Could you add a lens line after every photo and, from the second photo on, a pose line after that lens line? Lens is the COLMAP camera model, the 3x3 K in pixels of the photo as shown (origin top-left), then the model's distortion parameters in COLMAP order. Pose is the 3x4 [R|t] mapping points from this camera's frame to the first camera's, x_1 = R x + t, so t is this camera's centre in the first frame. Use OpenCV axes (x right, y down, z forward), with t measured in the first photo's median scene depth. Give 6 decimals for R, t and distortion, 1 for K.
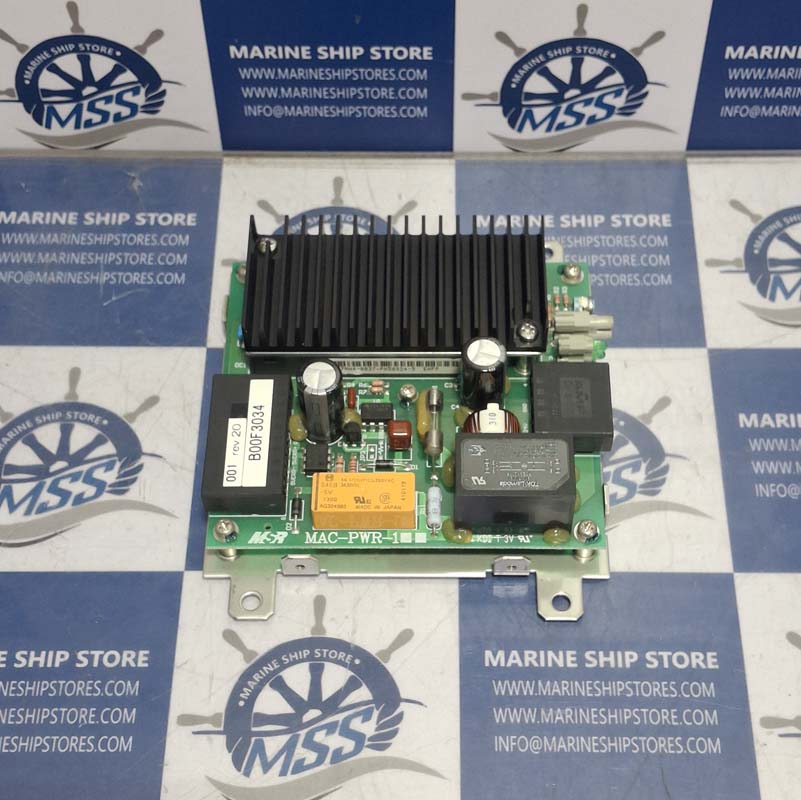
lens RADIAL K [[1622.3, 0, 412.5], [0, 1622.3, 401.7], [0, 0, 1]] dist [0.133699, 0.000000]
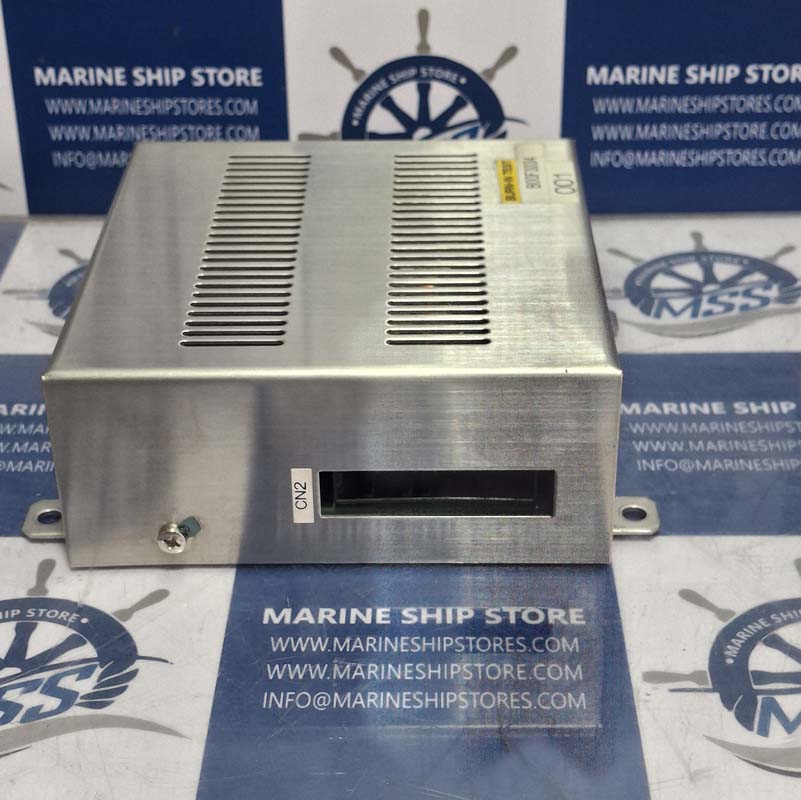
lens RADIAL K [[1622.3, 0, 406.7], [0, 1622.3, 412.5], [0, 0, 1]] dist [0.133699, 0.000000]
pose [[0.999939, -0.000427, -0.011069, 0.101986], [-0.004428, 0.900551, -0.434727, 0.342477], [0.010153, 0.434749, 0.900494, 0.274023]]
